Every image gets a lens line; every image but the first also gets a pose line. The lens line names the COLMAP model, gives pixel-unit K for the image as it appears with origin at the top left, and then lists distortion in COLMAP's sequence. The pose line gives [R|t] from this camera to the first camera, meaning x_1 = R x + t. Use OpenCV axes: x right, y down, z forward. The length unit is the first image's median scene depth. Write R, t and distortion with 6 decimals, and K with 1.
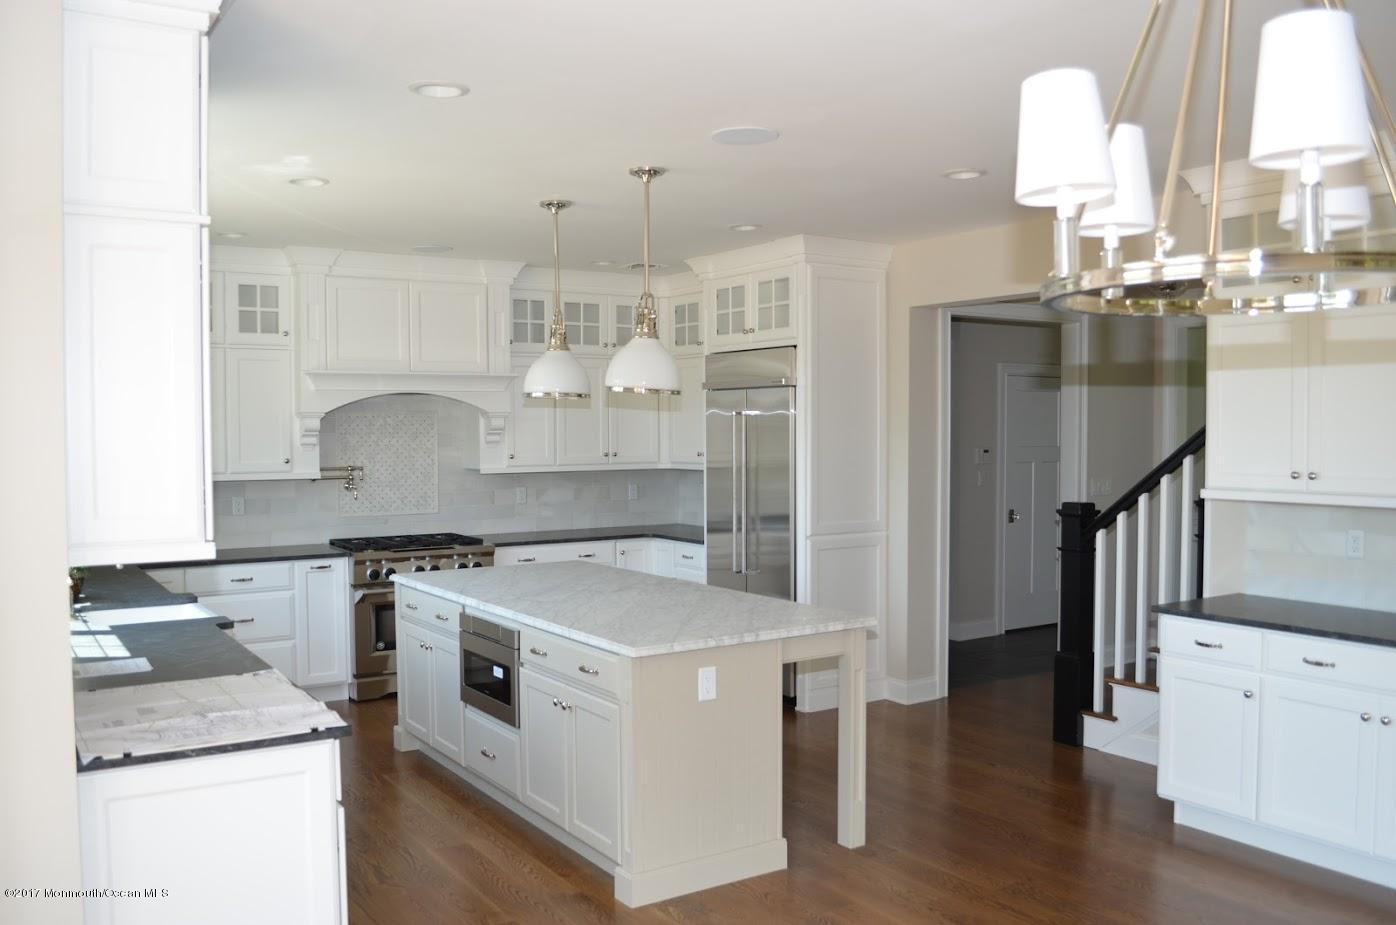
lens RADIAL K [[1177.2, 0, 698.0], [0, 1177.2, 462.5], [0, 0, 1]] dist [-0.085253, -0.001831]
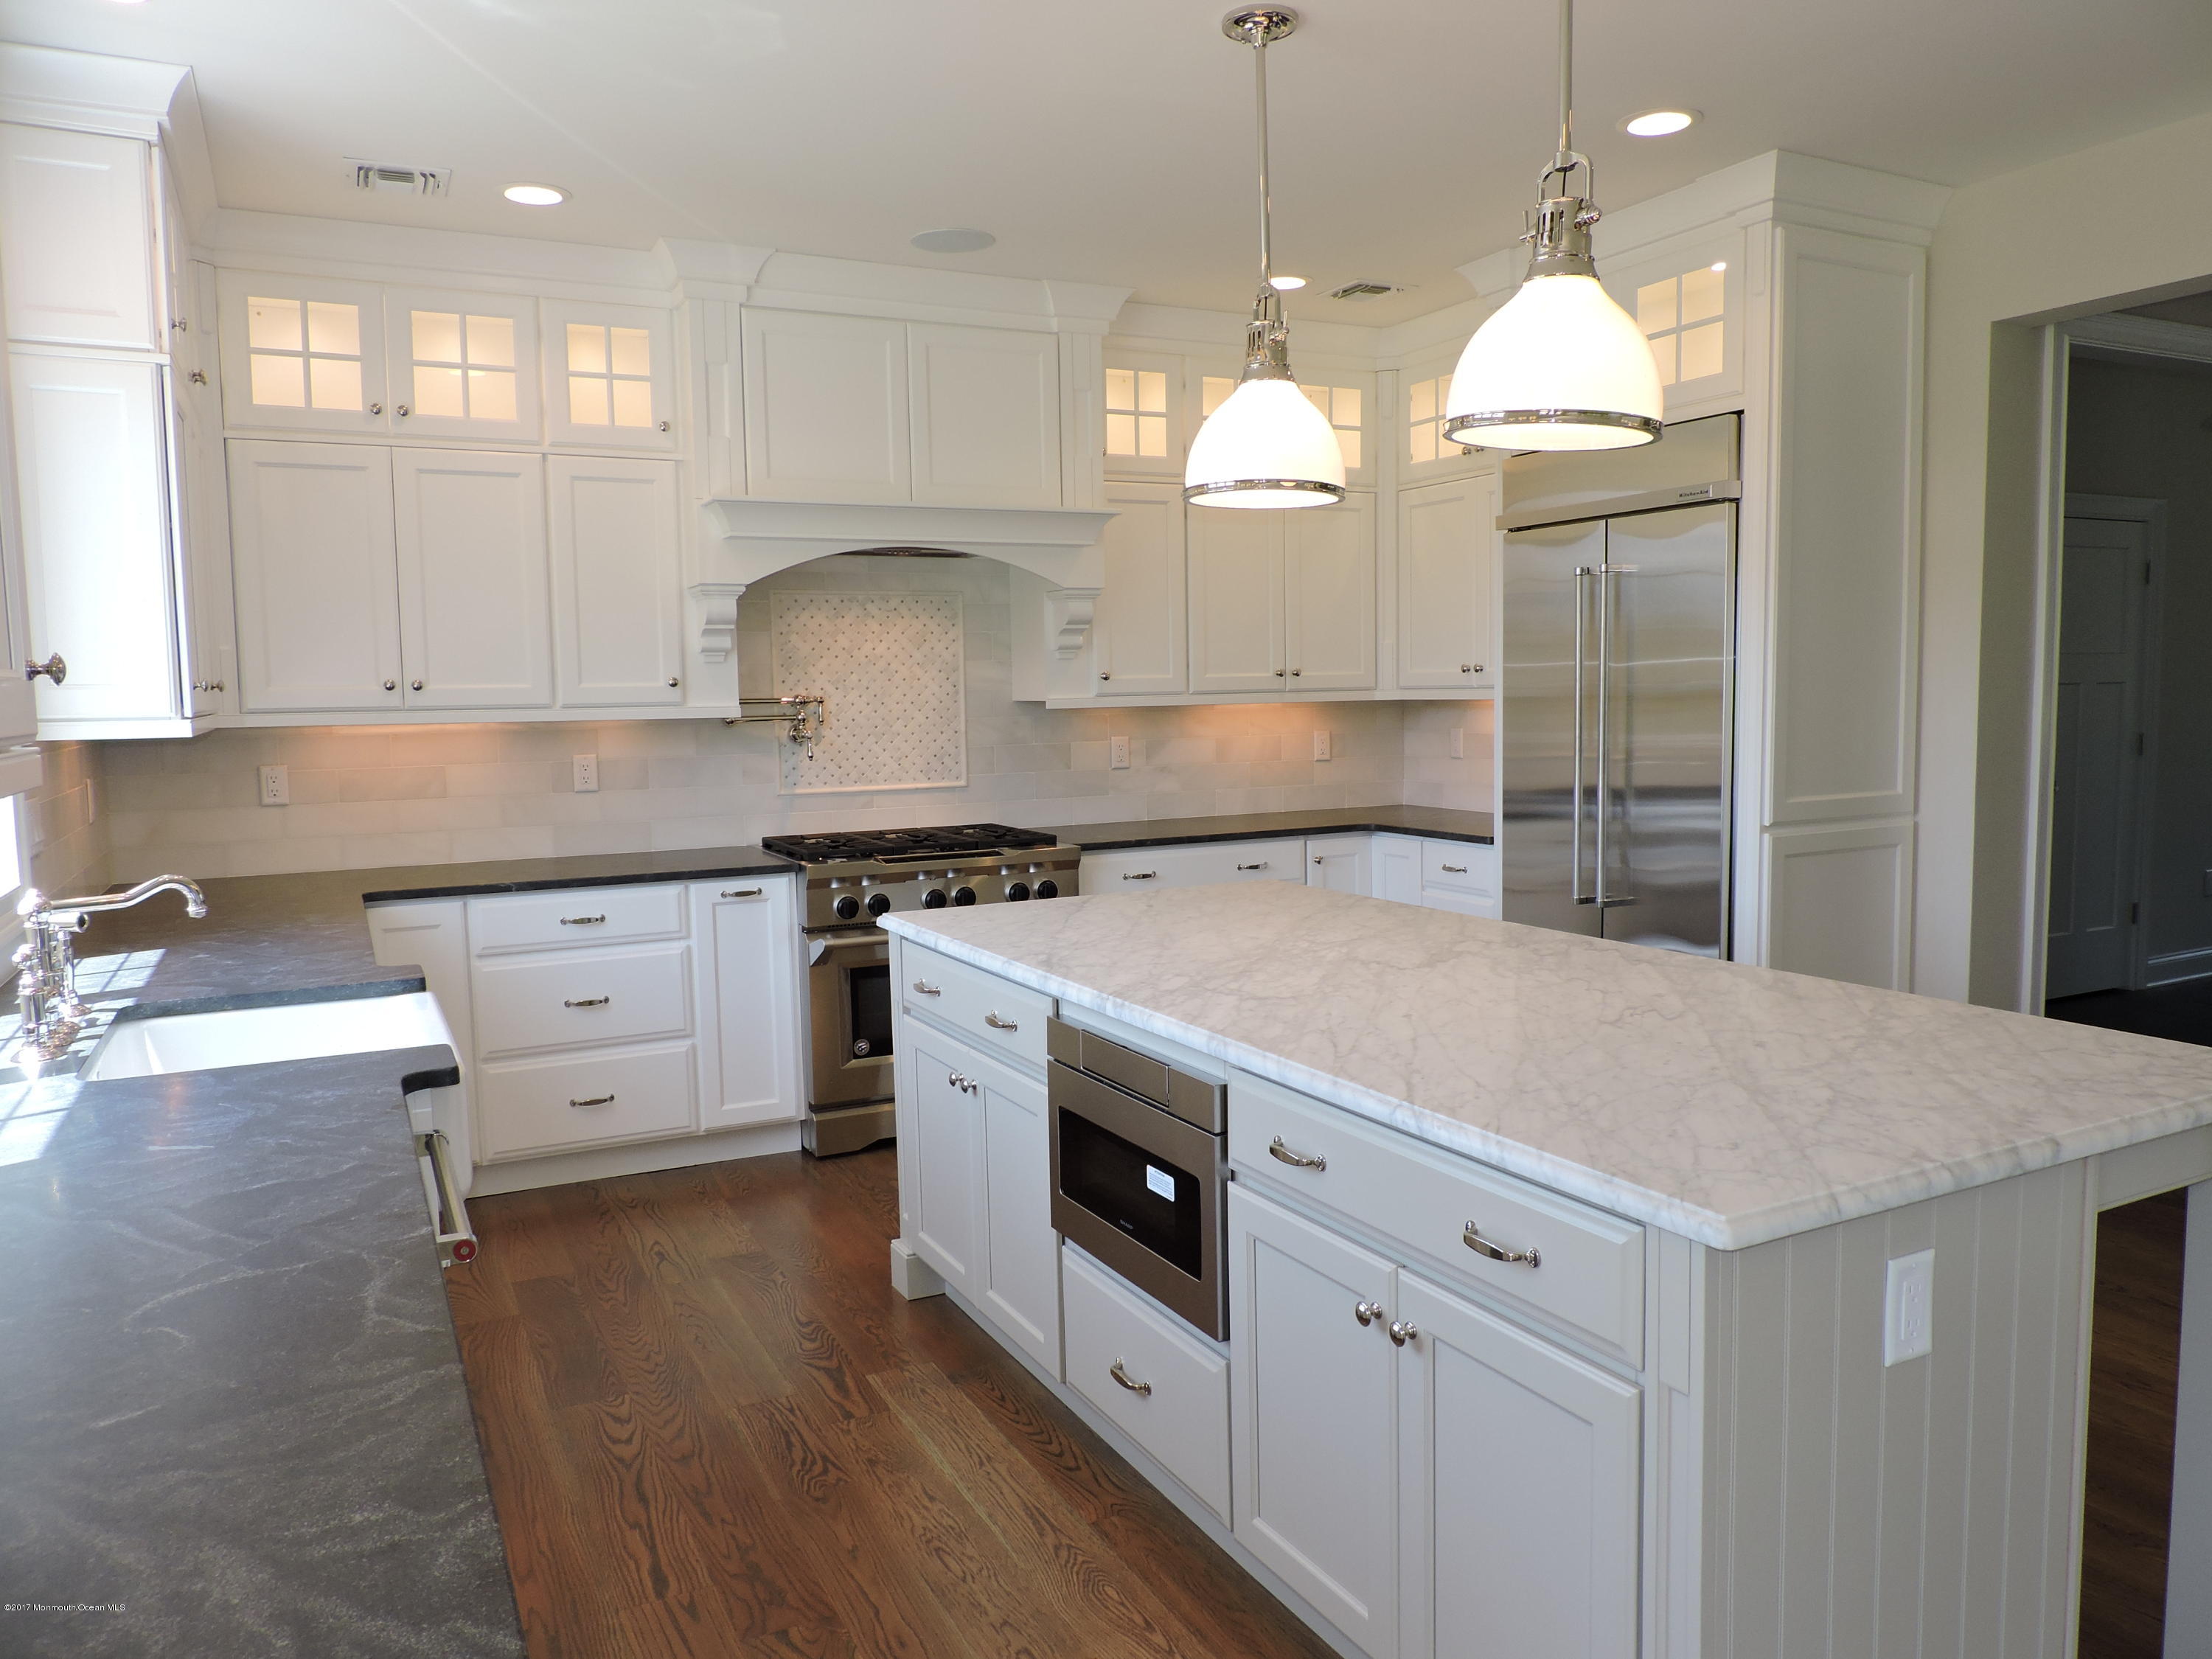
lens RADIAL K [[1560.6, 0, 1100.9], [0, 1560.6, 817.9], [0, 0, 1]] dist [-0.075998, 0.000419]
pose [[0.993458, -0.003529, -0.114142, -0.092941], [0.009765, 0.998487, 0.054119, 0.022526], [0.113779, -0.054879, 0.991989, 0.353327]]
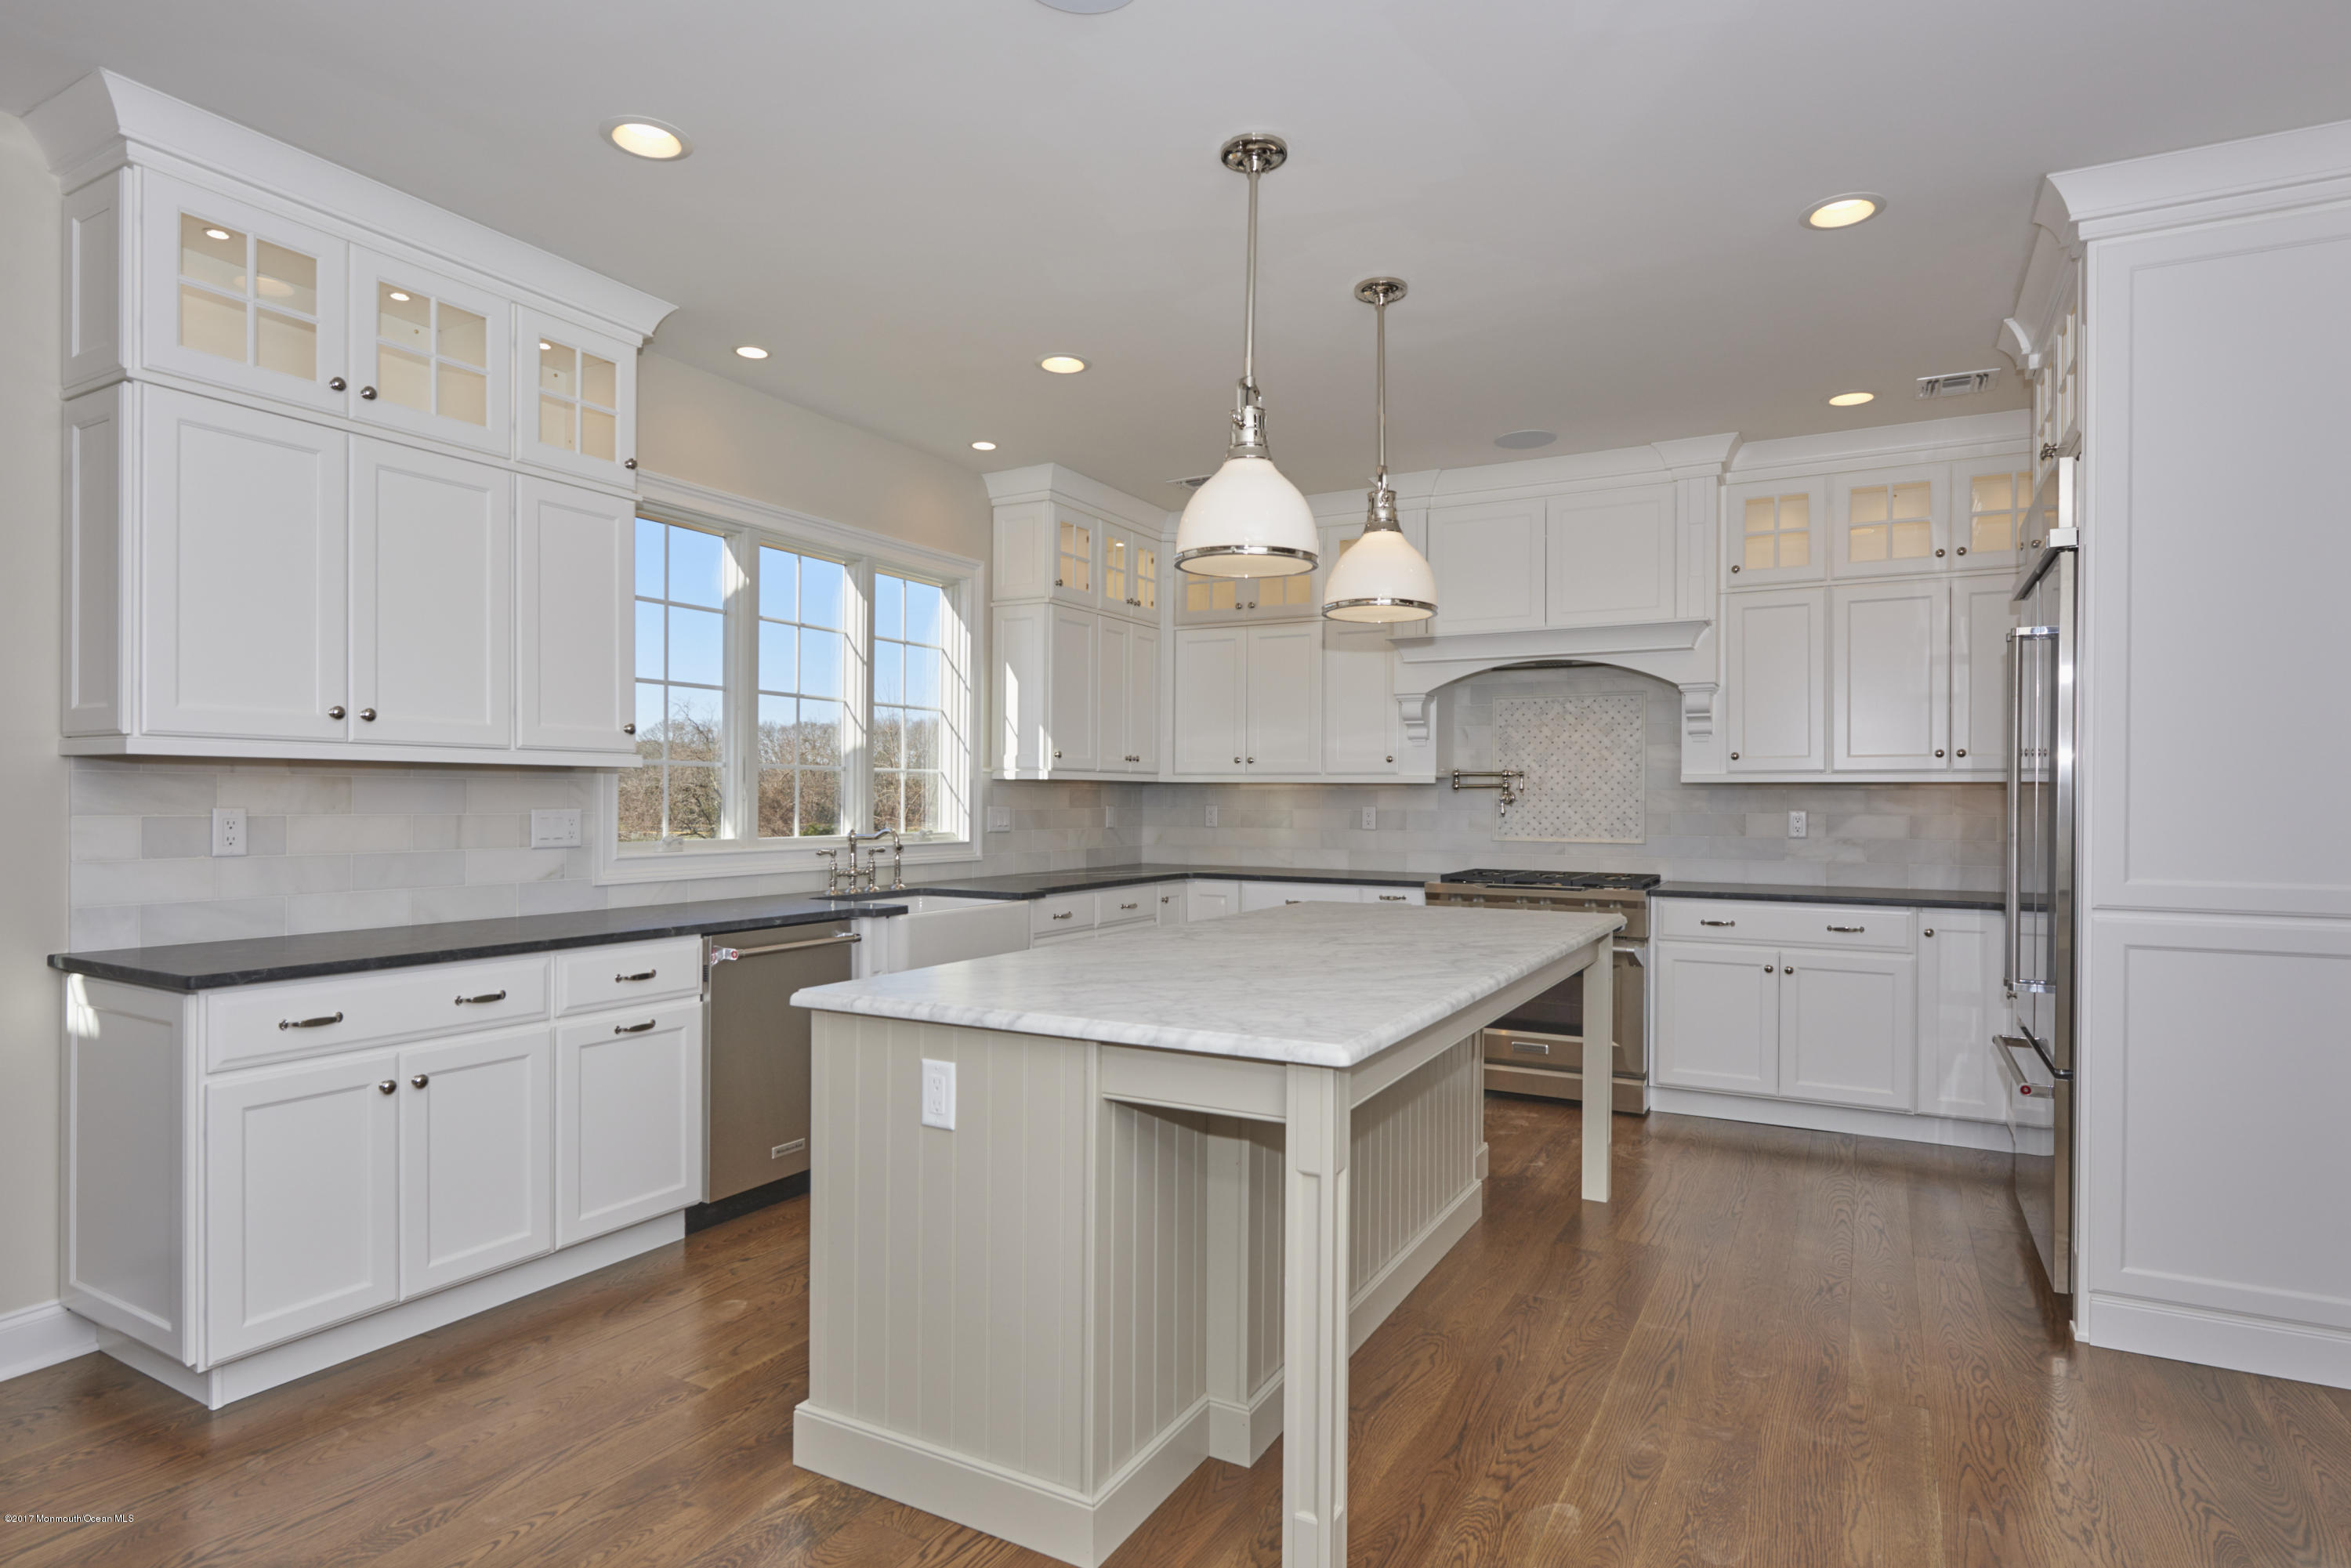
lens RADIAL K [[1246.3, 0, 1180.4], [0, 1246.3, 796.2], [0, 0, 1]] dist [-0.000308, -0.000206]
pose [[0.469144, 0.006254, -0.883100, 0.311629], [-0.035041, 0.999319, -0.011539, 0.037420], [0.882426, 0.036359, 0.469043, 0.493127]]
